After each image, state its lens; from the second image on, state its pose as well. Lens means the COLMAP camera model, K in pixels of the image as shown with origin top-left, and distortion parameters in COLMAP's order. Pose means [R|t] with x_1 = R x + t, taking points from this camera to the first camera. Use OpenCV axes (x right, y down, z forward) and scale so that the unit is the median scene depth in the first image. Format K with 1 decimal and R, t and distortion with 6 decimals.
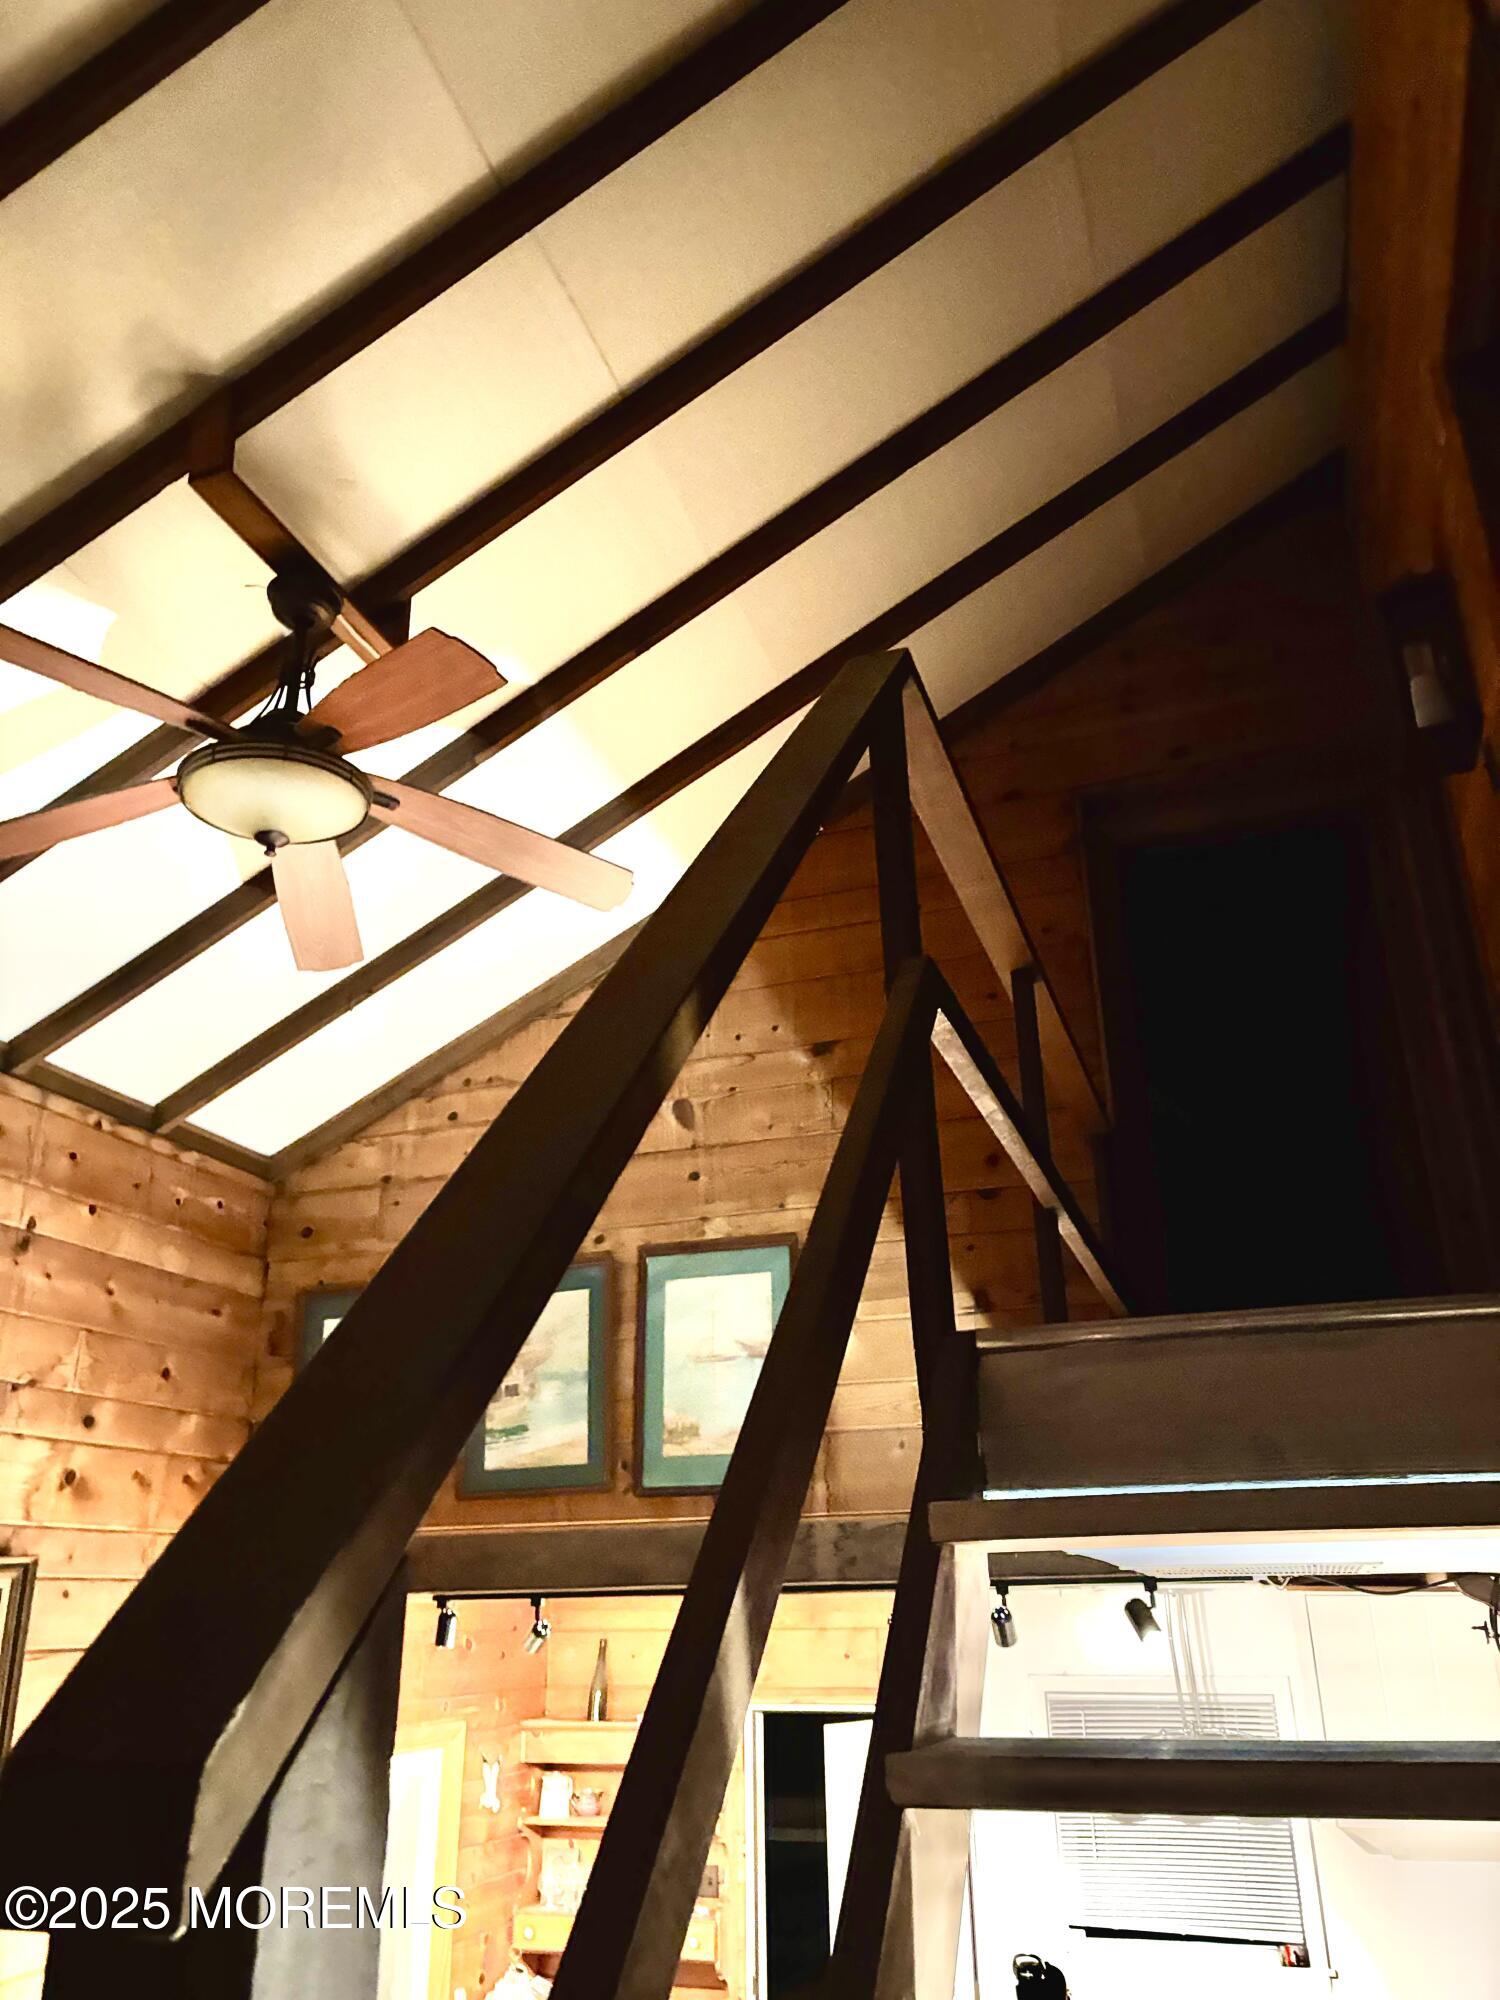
lens RADIAL K [[1528.5, 0, 760.6], [0, 1528.5, 986.1], [0, 0, 1]] dist [0.051434, -0.031885]
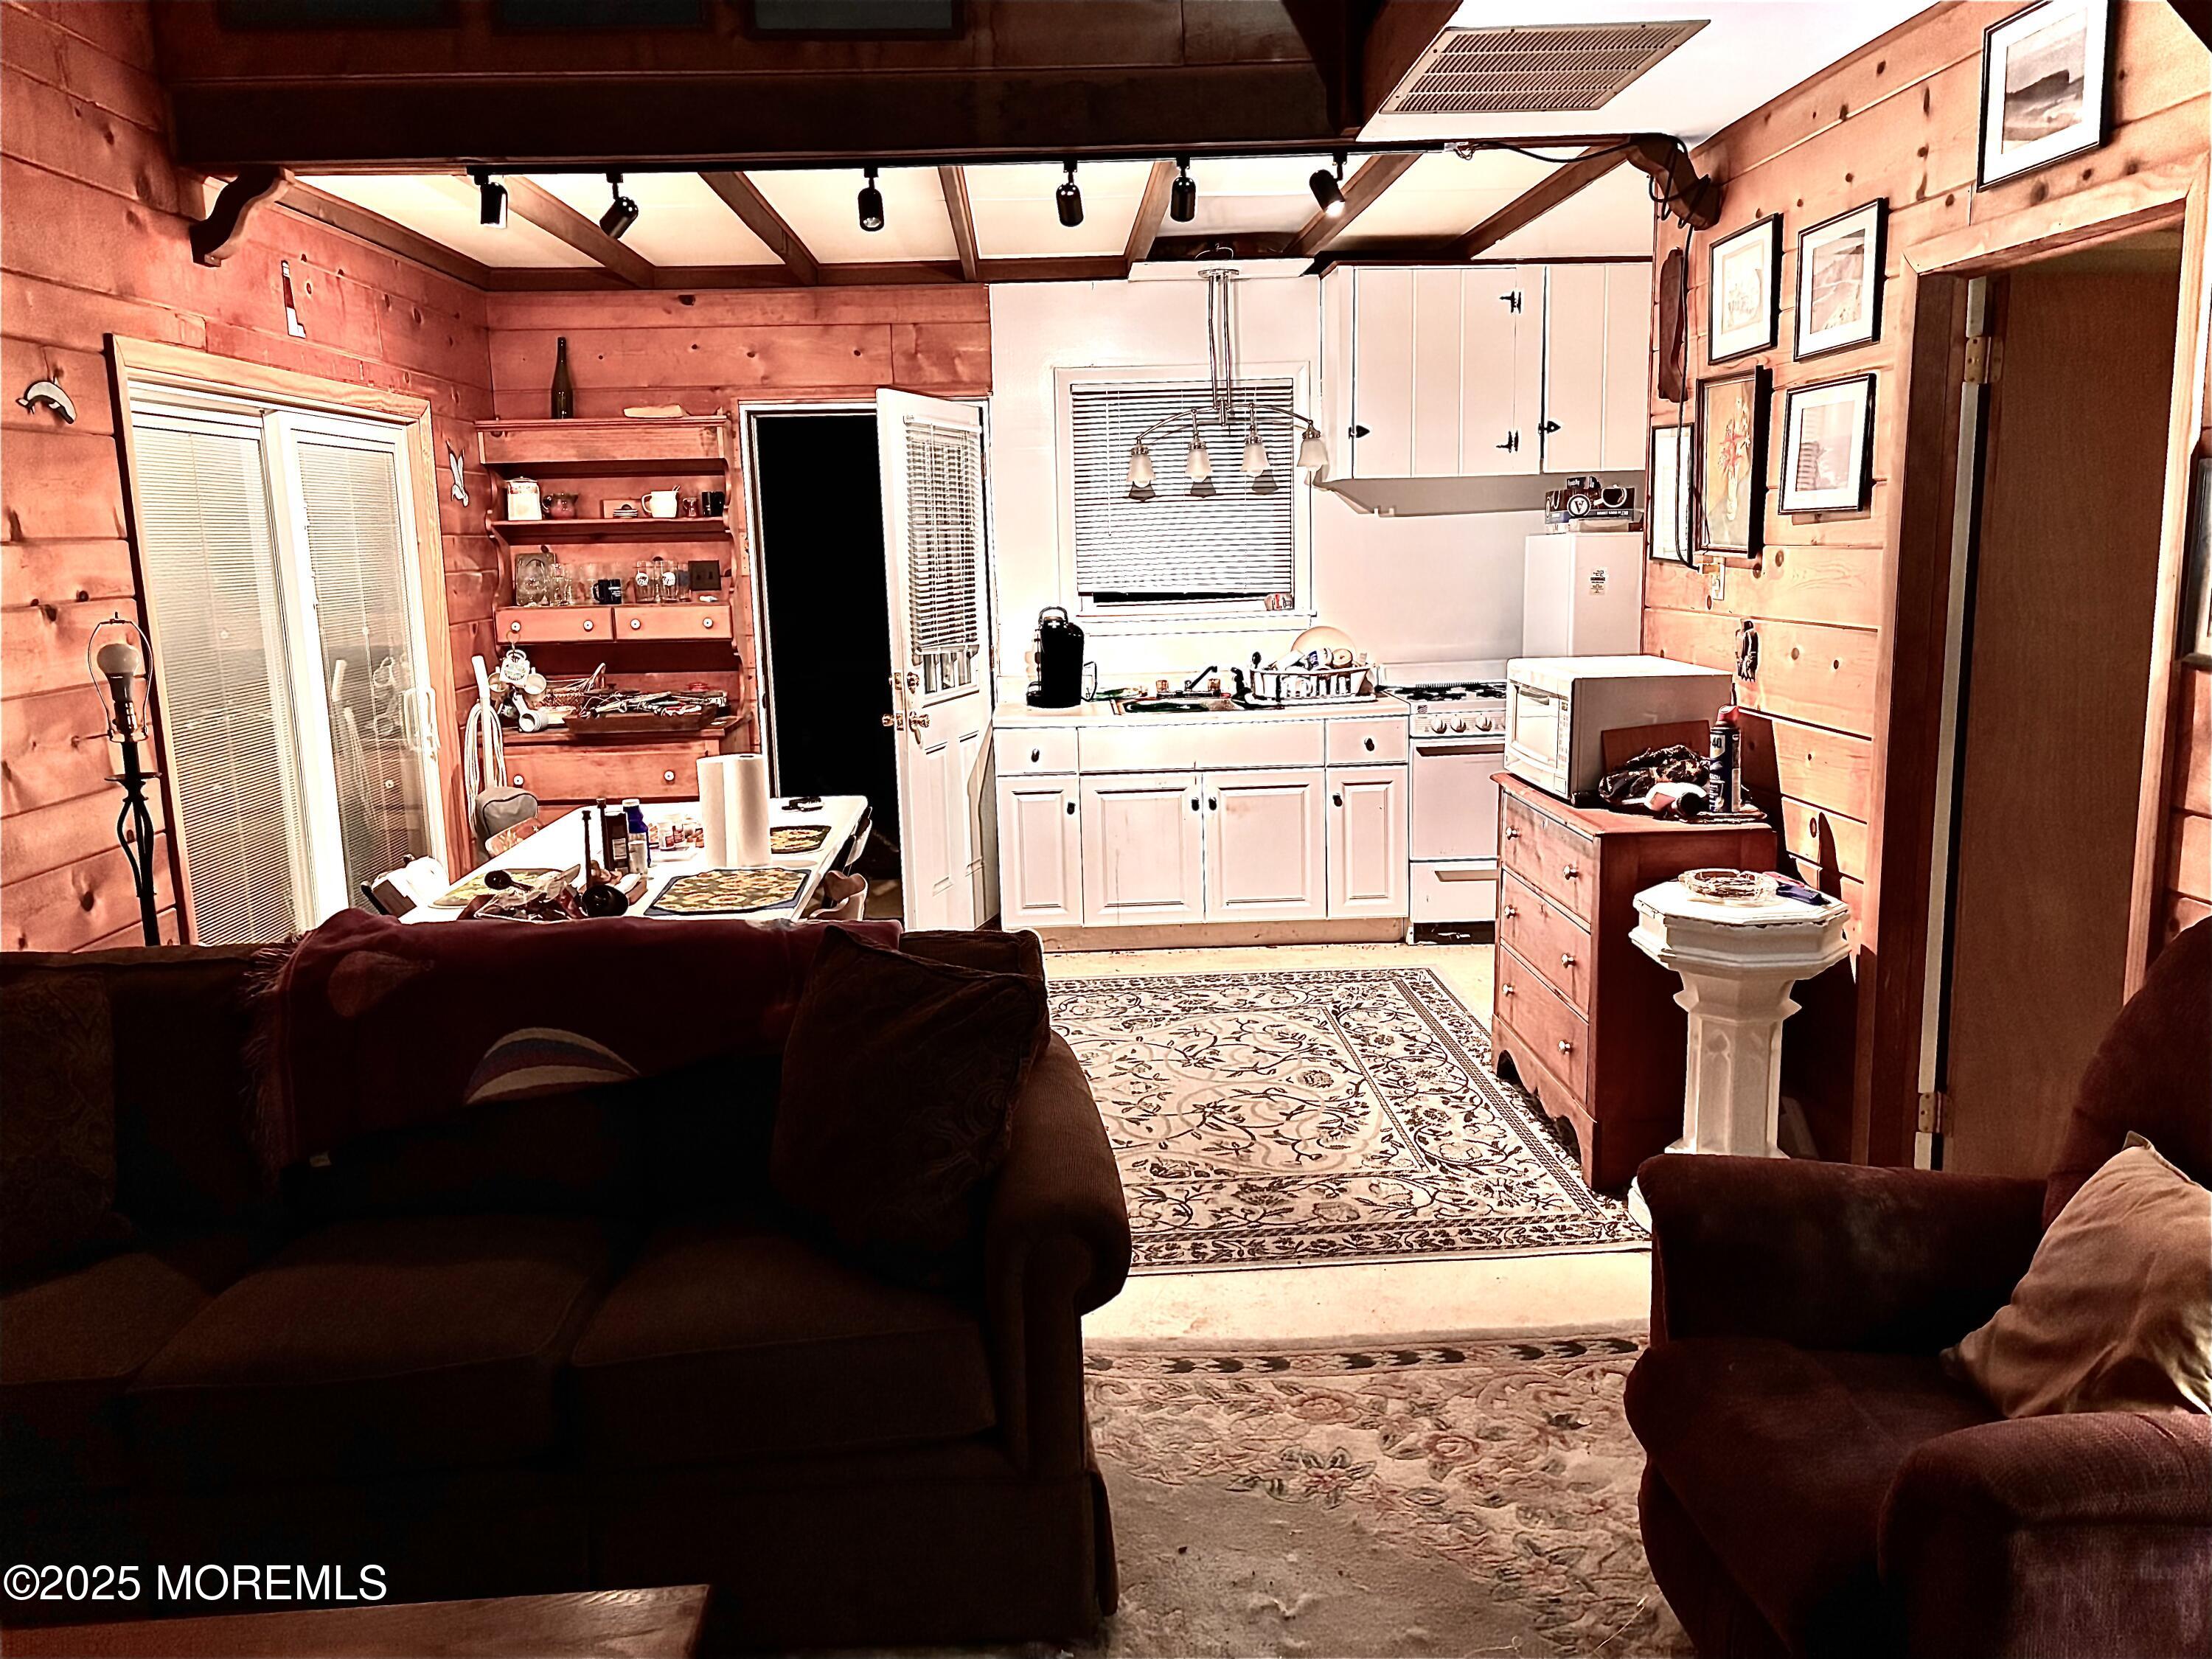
lens RADIAL K [[1690.5, 0, 1091.8], [0, 1690.5, 835.2], [0, 0, 1]] dist [0.051434, -0.031885]
pose [[0.935836, -0.068928, 0.345631, -0.199745], [-0.121661, 0.857225, 0.500364, 0.172604], [-0.330773, -0.510308, 0.793836, 0.006812]]
